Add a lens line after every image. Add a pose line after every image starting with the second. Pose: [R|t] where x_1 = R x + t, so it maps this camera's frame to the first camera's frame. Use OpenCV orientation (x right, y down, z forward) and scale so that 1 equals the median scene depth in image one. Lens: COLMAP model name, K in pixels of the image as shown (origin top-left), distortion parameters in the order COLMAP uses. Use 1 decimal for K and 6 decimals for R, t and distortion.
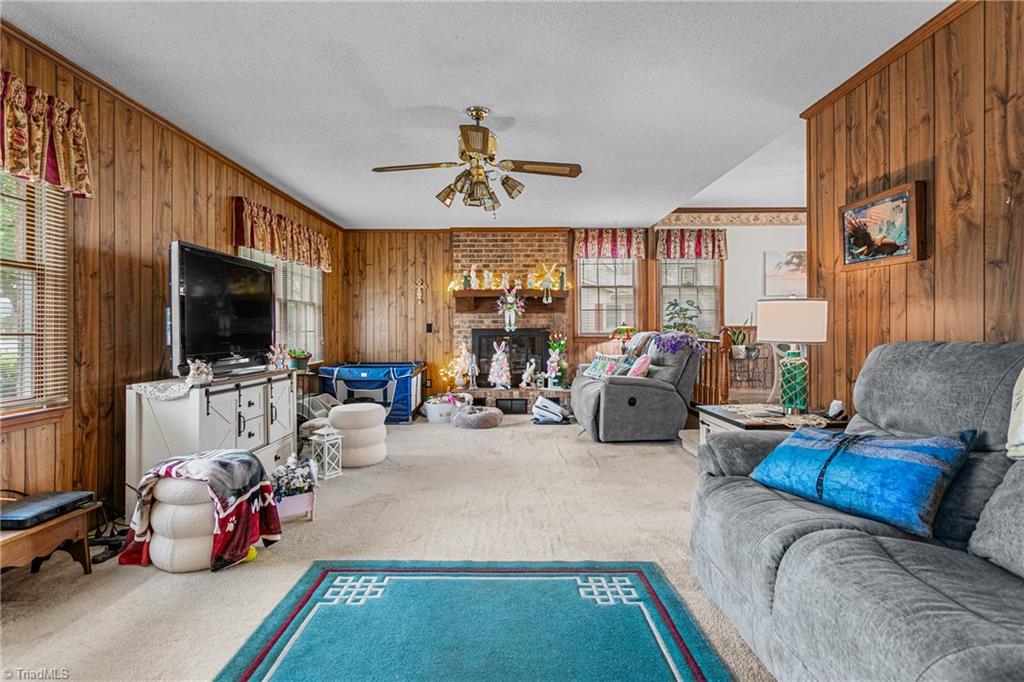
lens RADIAL K [[488.8, 0, 516.1], [0, 488.8, 334.8], [0, 0, 1]] dist [0.000729, 0.000059]
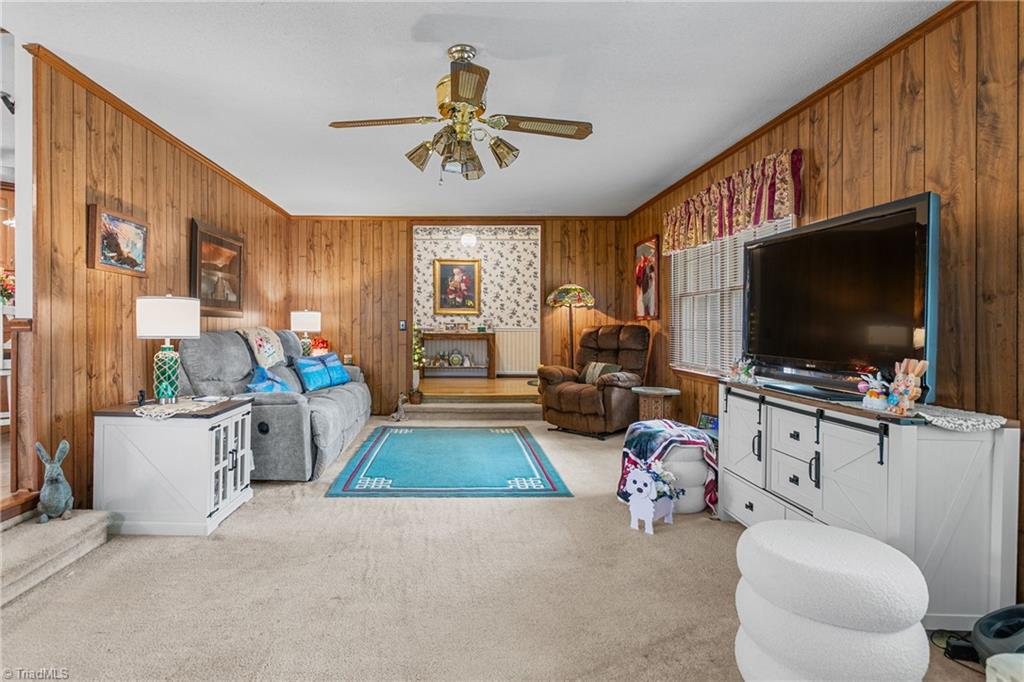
lens RADIAL K [[496.4, 0, 497.2], [0, 496.4, 345.2], [0, 0, 1]] dist [0.002344, 0.000122]
pose [[-0.997968, -0.001346, -0.063705, -0.093326], [-0.004340, 0.998891, 0.046882, -0.022204], [0.063571, 0.047063, -0.996867, 2.036143]]
